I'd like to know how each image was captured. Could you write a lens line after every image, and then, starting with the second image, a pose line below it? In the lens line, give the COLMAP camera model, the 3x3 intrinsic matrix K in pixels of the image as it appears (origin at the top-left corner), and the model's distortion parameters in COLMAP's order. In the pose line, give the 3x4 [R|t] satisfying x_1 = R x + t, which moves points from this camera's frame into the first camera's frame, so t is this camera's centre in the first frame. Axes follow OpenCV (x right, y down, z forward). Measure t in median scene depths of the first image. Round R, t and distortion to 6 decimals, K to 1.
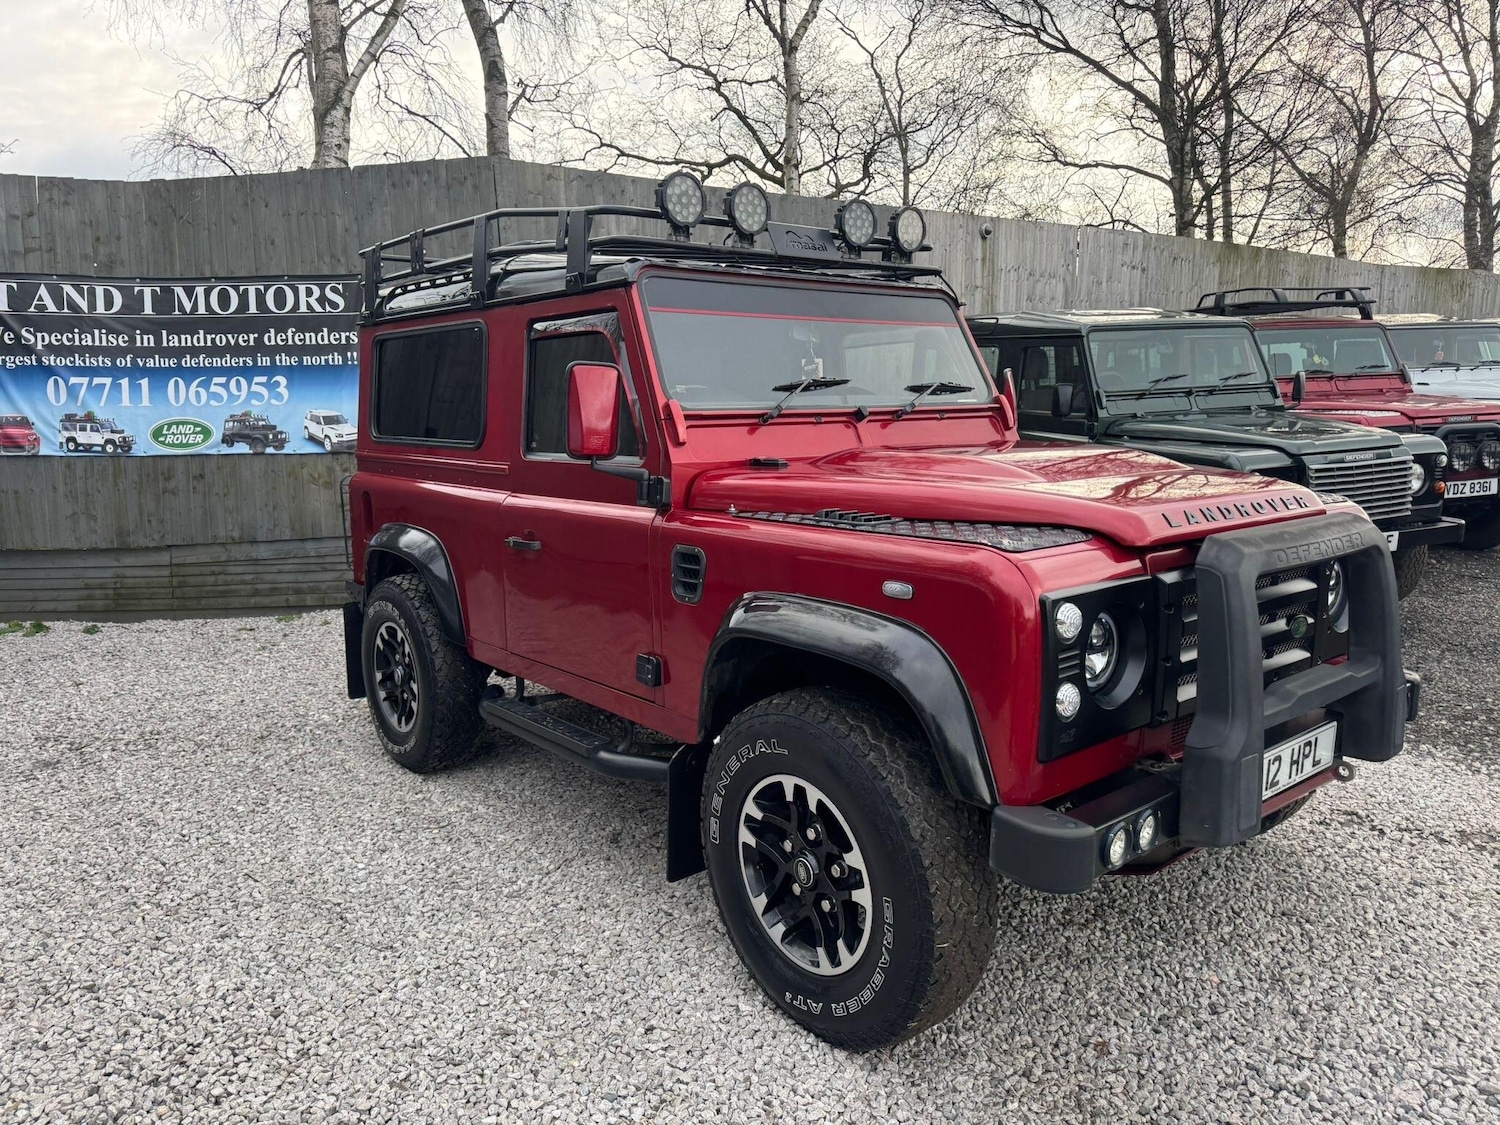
lens RADIAL K [[1068.1, 0, 735.7], [0, 1068.1, 553.3], [0, 0, 1]] dist [0.006168, -0.005478]
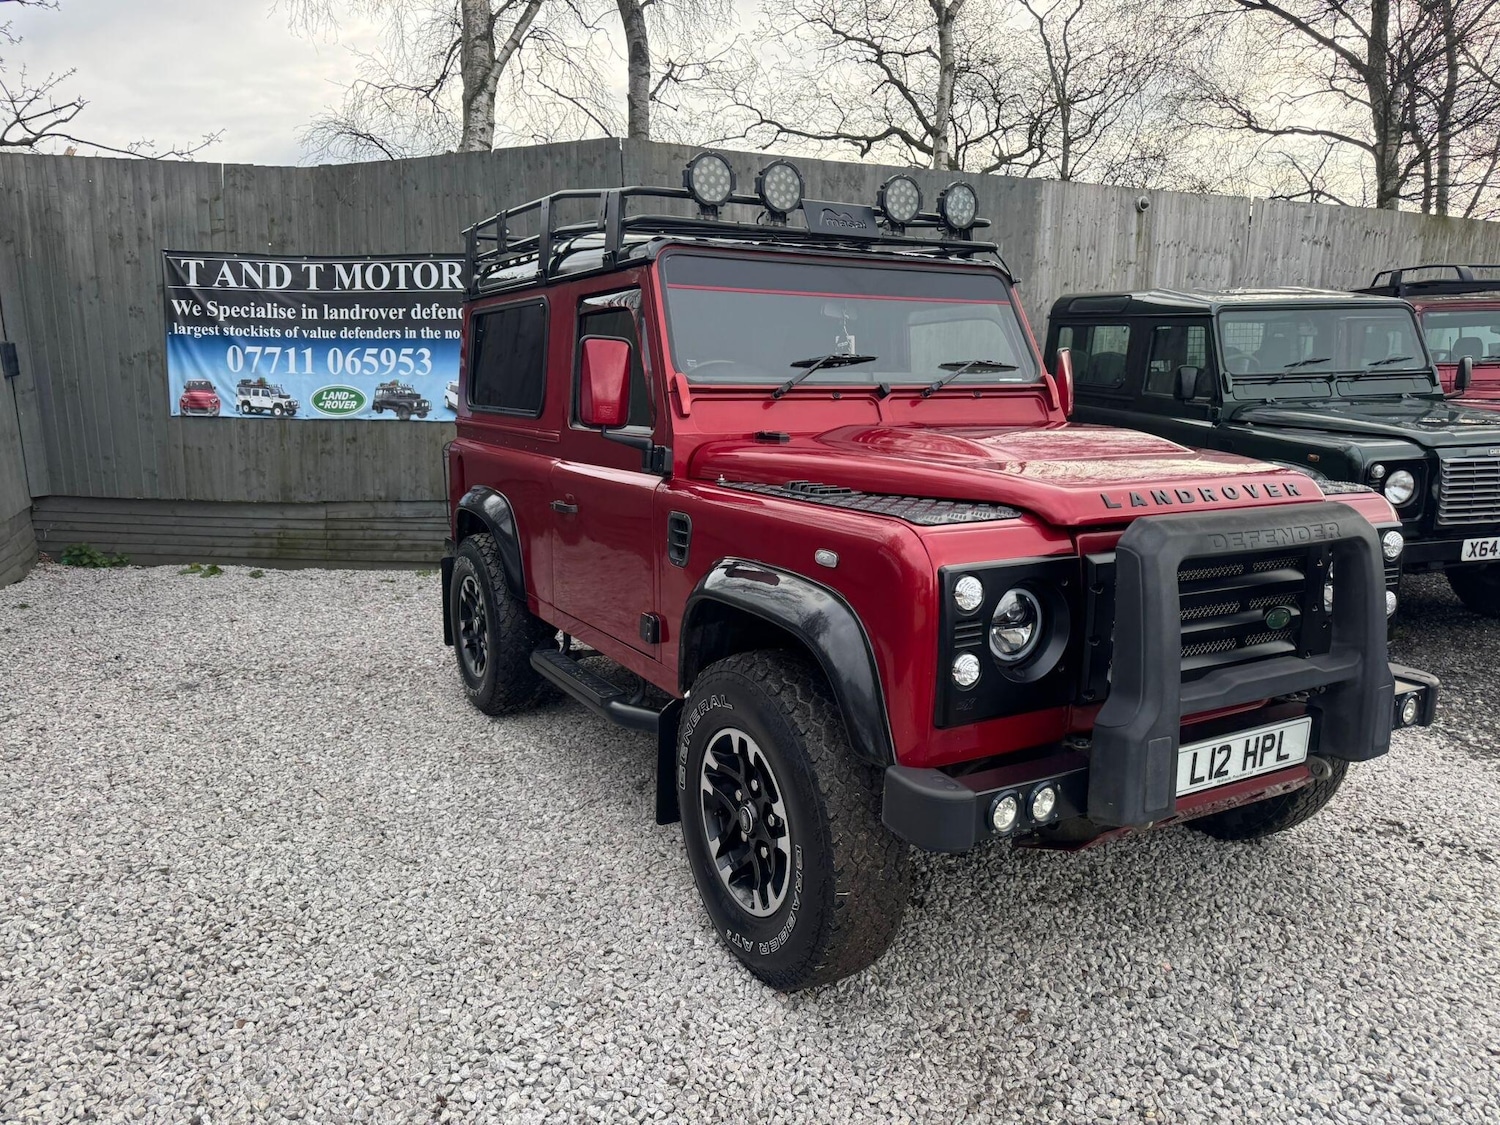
lens RADIAL K [[1067.7, 0, 740.8], [0, 1067.7, 568.7], [0, 0, 1]] dist [0.010875, -0.008972]
pose [[0.984972, 0.047107, -0.166167, 0.087542], [-0.041502, 0.998451, 0.037047, 0.003511], [0.167655, -0.029594, 0.985401, -0.016160]]
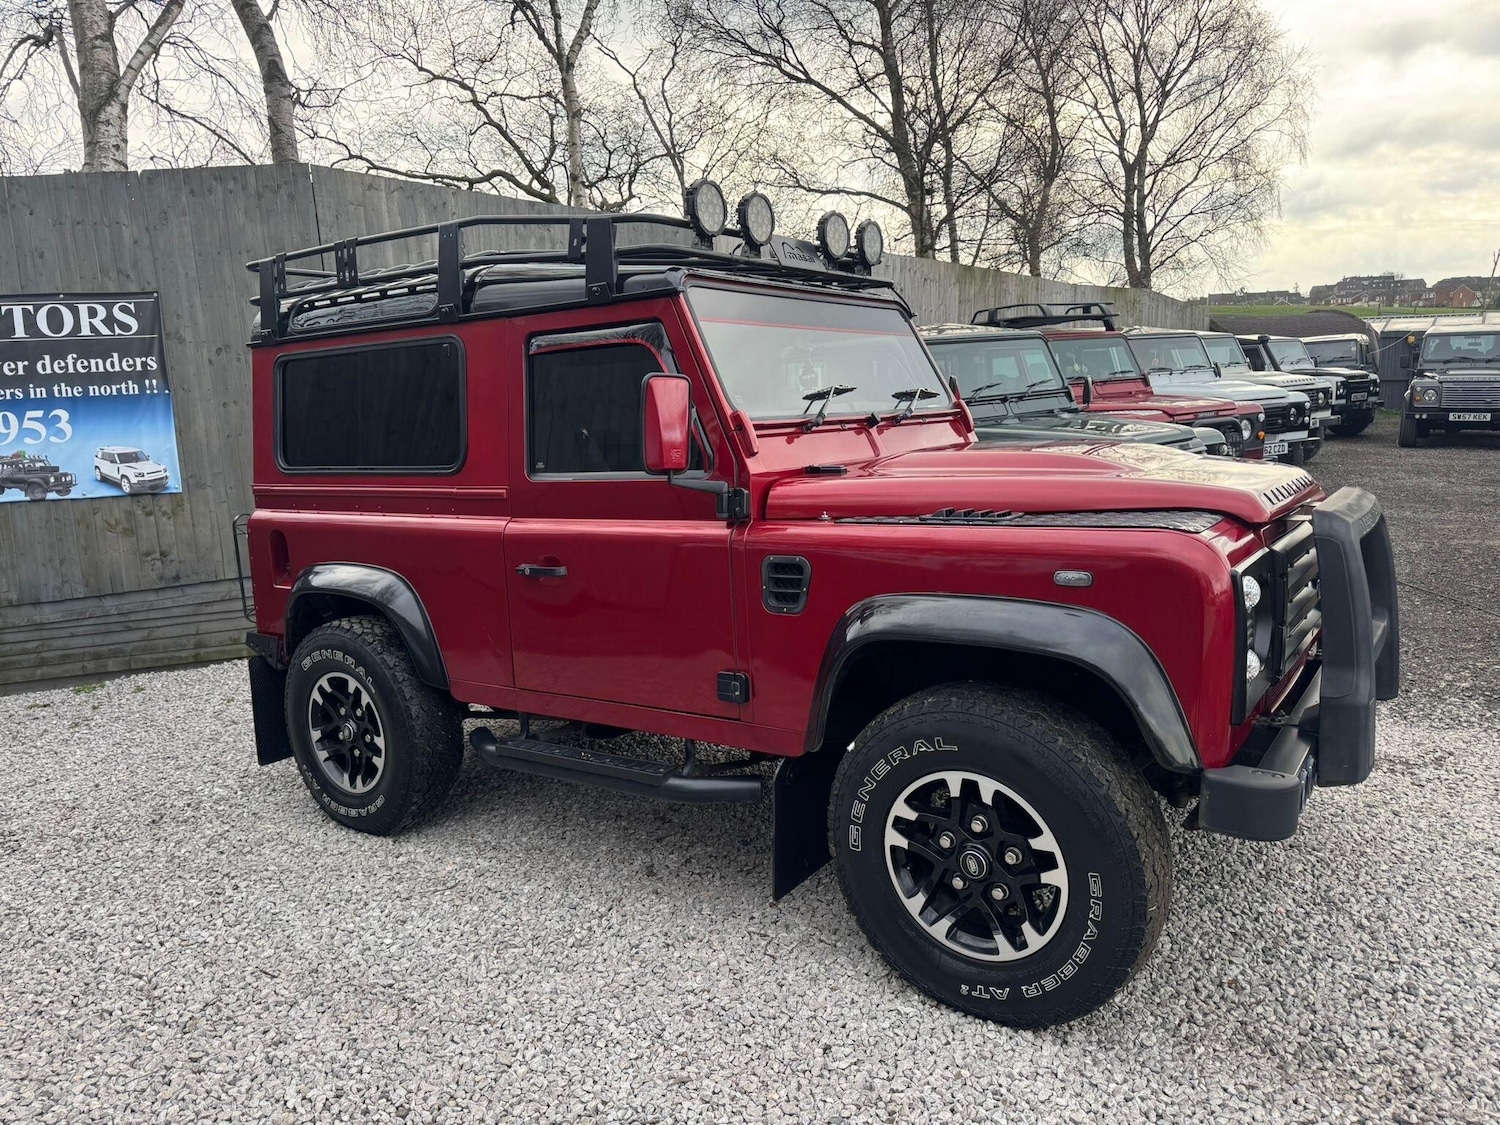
lens RADIAL K [[1074.5, 0, 730.8], [0, 1074.5, 558.4], [0, 0, 1]] dist [0.003215, -0.001503]
pose [[0.962391, -0.067760, 0.263081, -0.160277], [0.072057, 0.997378, -0.006706, -0.000747], [-0.261937, 0.025411, 0.964750, 0.025261]]
